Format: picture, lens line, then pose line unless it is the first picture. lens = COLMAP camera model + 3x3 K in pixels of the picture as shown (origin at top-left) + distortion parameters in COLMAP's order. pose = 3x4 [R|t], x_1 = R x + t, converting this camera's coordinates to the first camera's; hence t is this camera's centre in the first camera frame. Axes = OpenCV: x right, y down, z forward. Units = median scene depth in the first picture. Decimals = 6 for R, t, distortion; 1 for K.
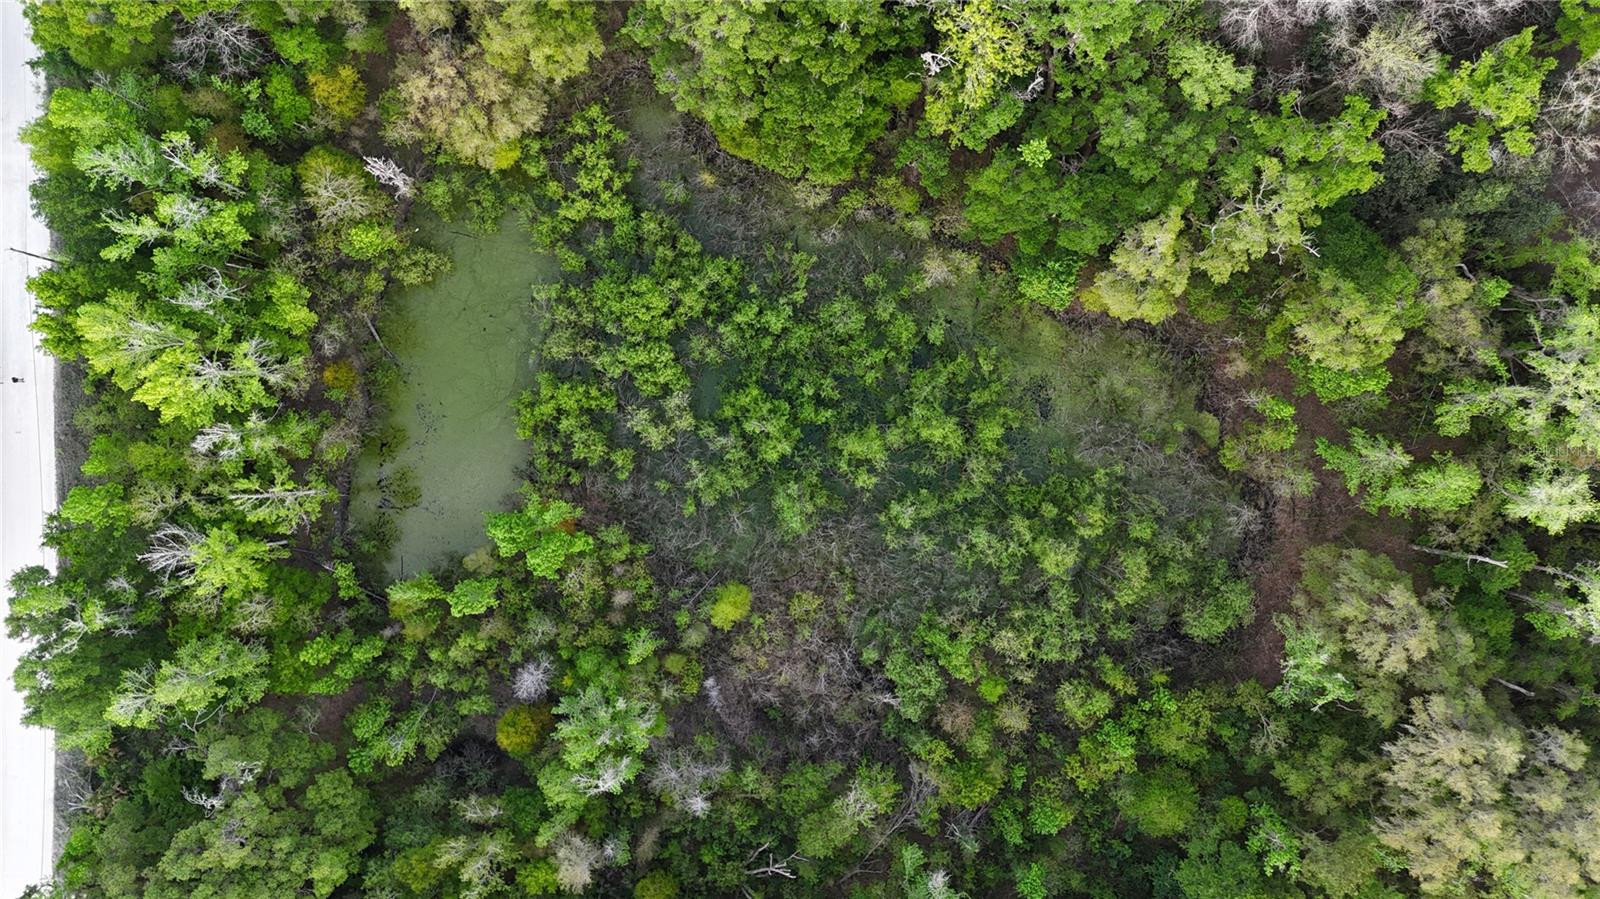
lens RADIAL K [[1192.0, 0, 808.0], [0, 1192.0, 450.4], [0, 0, 1]] dist [0.060915, -0.007701]
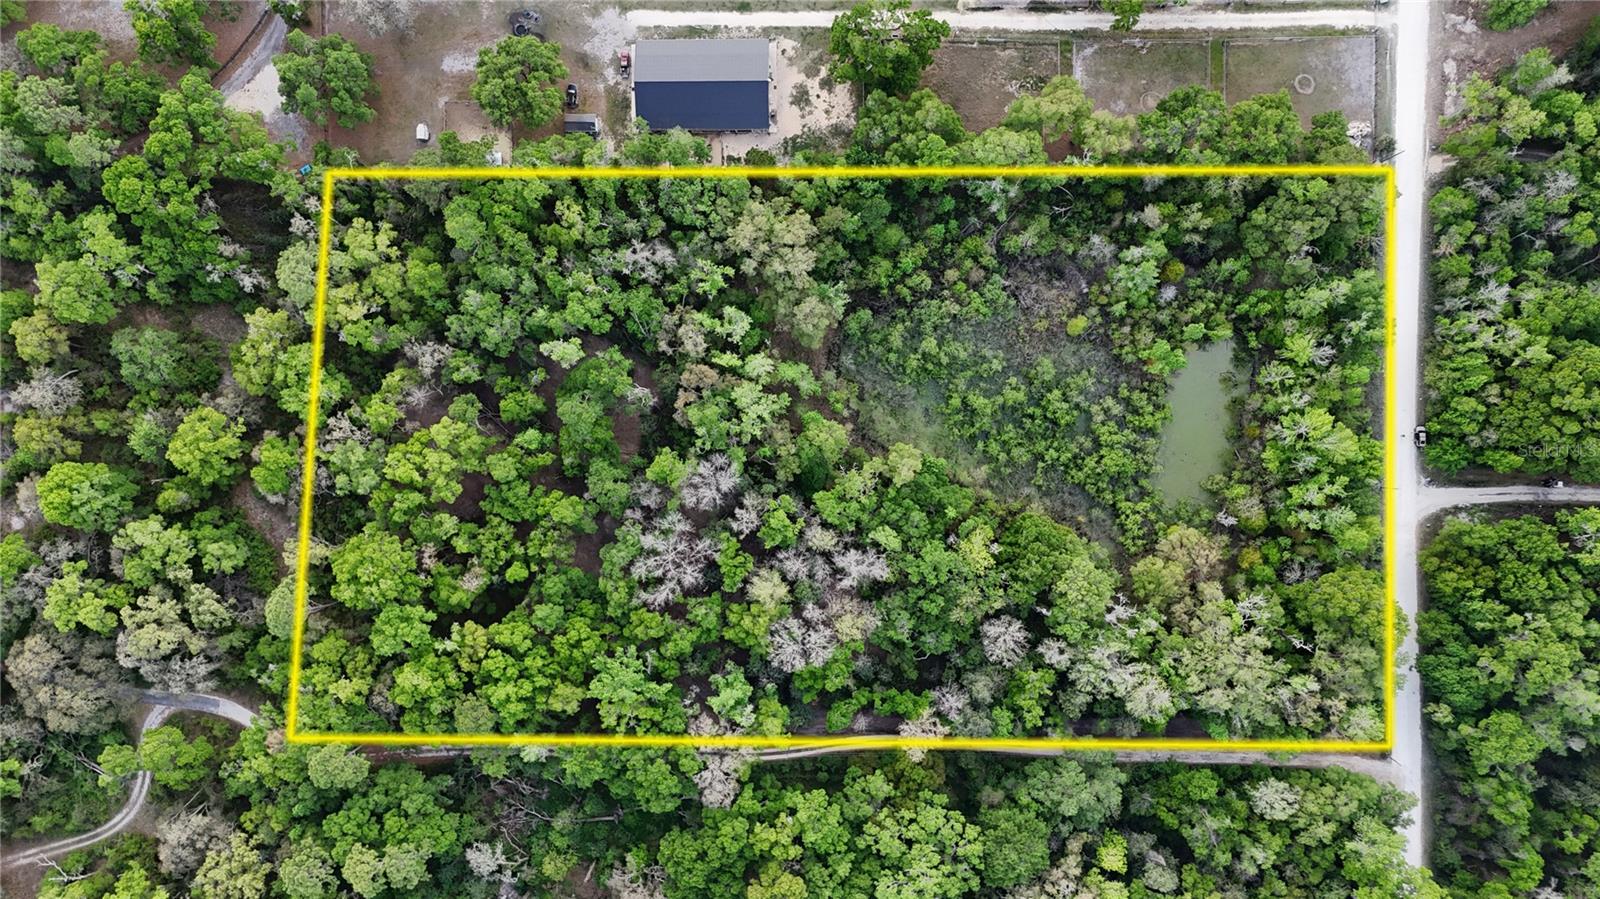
lens RADIAL K [[1192.0, 0, 801.4], [0, 1192.0, 451.4], [0, 0, 1]] dist [0.060915, -0.007701]
pose [[-0.998295, -0.021614, 0.054212, 0.324944], [0.021438, -0.999763, -0.003824, -0.108726], [0.054282, -0.002655, 0.998522, -1.272724]]
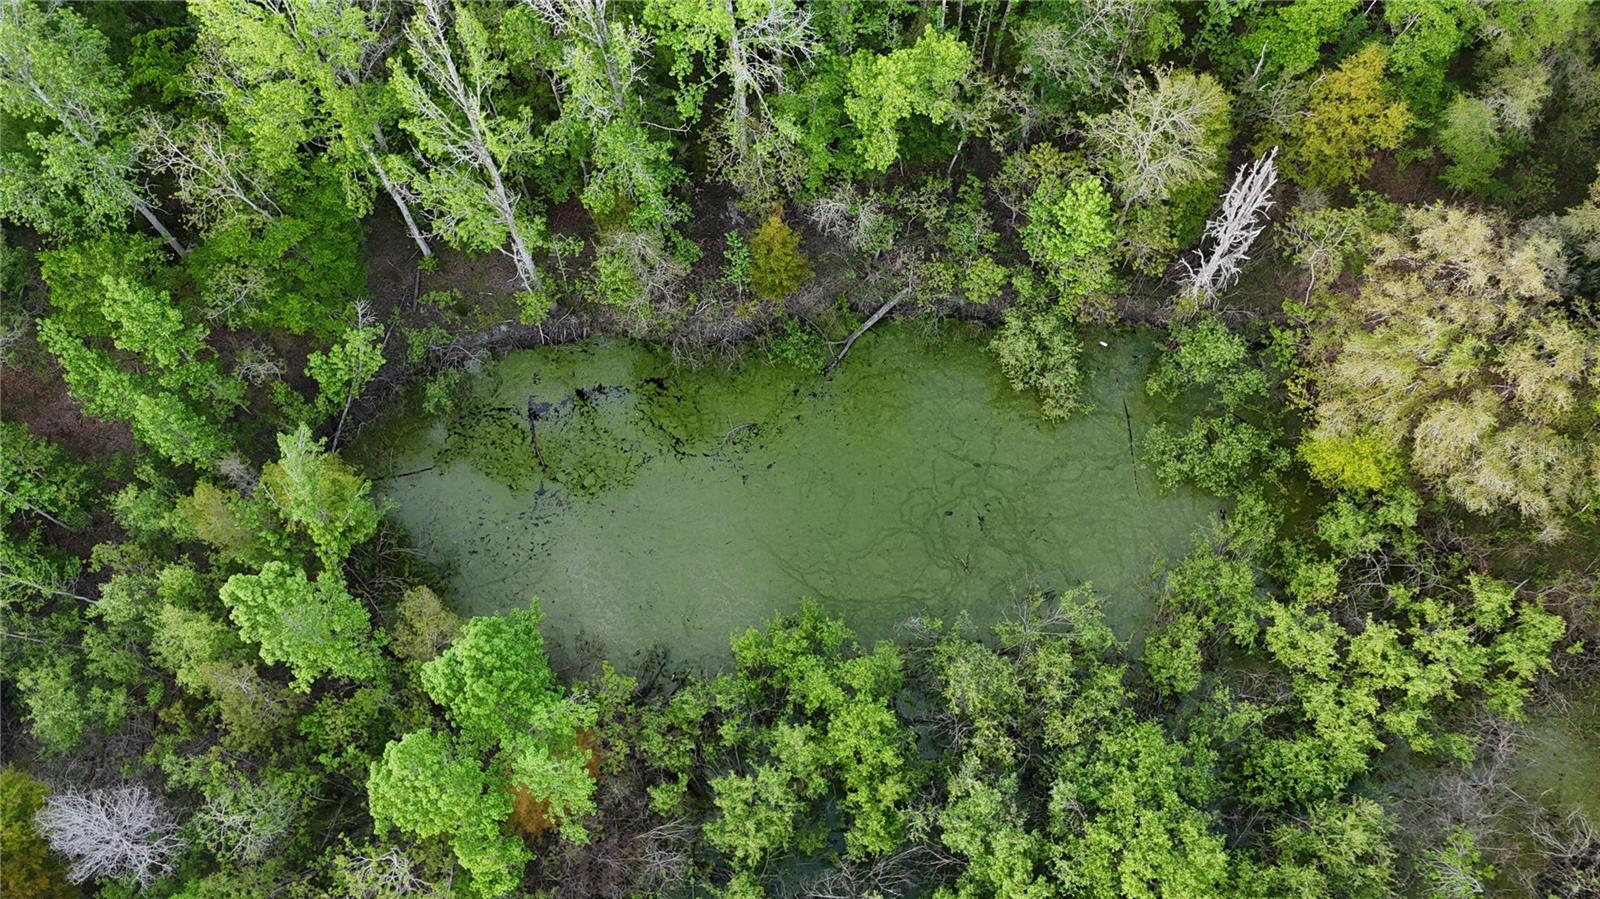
lens RADIAL K [[1192.0, 0, 797.8], [0, 1192.0, 458.5], [0, 0, 1]] dist [0.060915, -0.007701]
pose [[0.243489, 0.887568, -0.391071, -0.132030], [-0.969817, 0.228178, -0.085959, -0.010874], [0.012940, 0.400198, 0.916338, 0.608120]]
